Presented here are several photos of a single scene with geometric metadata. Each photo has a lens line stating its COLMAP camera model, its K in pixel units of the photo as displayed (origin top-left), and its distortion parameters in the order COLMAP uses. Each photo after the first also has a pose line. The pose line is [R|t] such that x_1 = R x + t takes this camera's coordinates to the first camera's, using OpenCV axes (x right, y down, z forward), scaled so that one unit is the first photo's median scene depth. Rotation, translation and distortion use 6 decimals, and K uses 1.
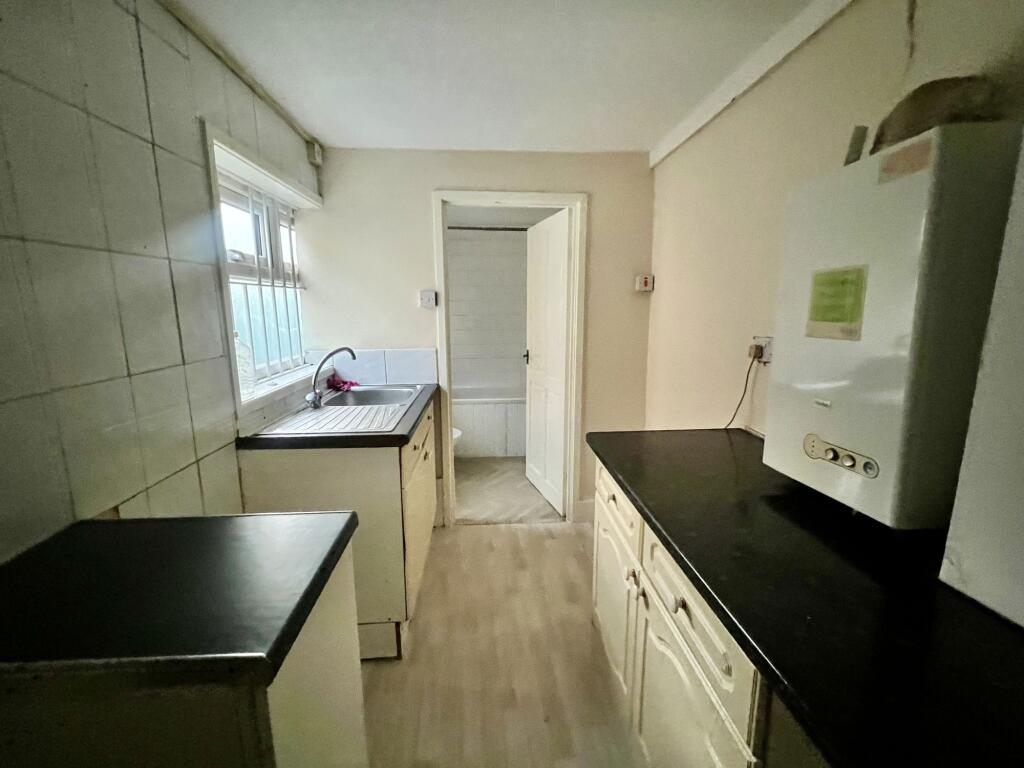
lens RADIAL K [[413.9, 0, 513.2], [0, 413.9, 380.2], [0, 0, 1]] dist [-0.002212, -0.000238]
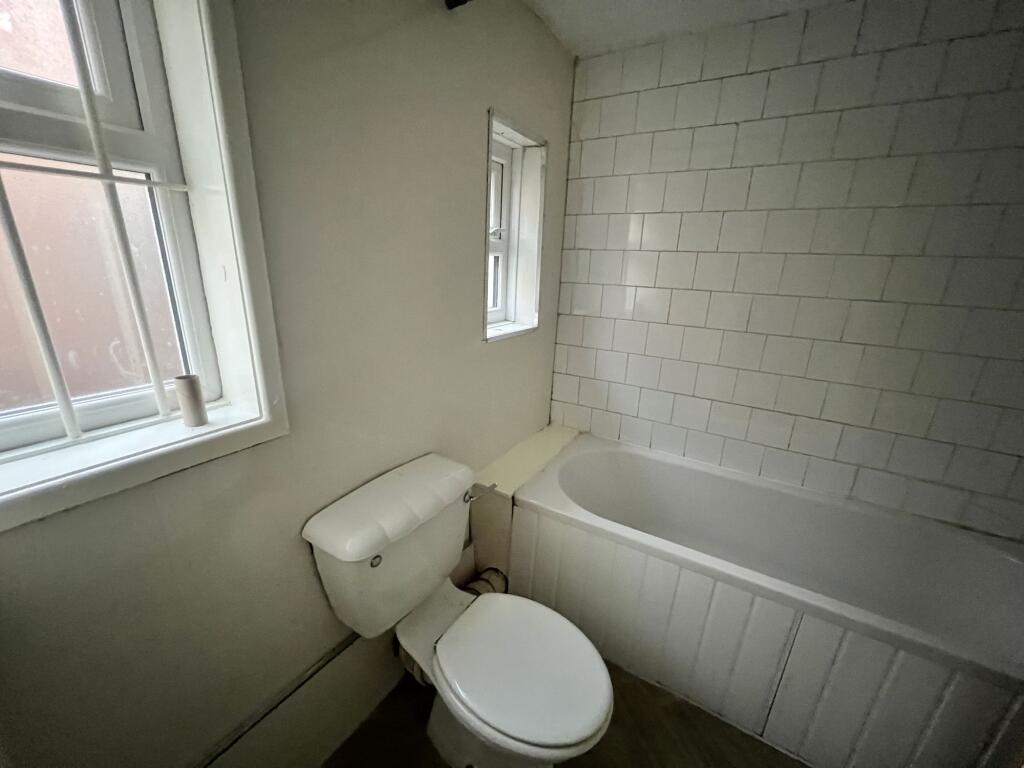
lens RADIAL K [[413.9, 0, 513.2], [0, 413.9, 380.2], [0, 0, 1]] dist [-0.002212, -0.000238]
pose [[0.837051, 0.197821, -0.510110, -0.088290], [-0.135902, 0.978302, 0.156381, -0.162313], [0.529977, -0.061574, 0.845774, 0.877540]]
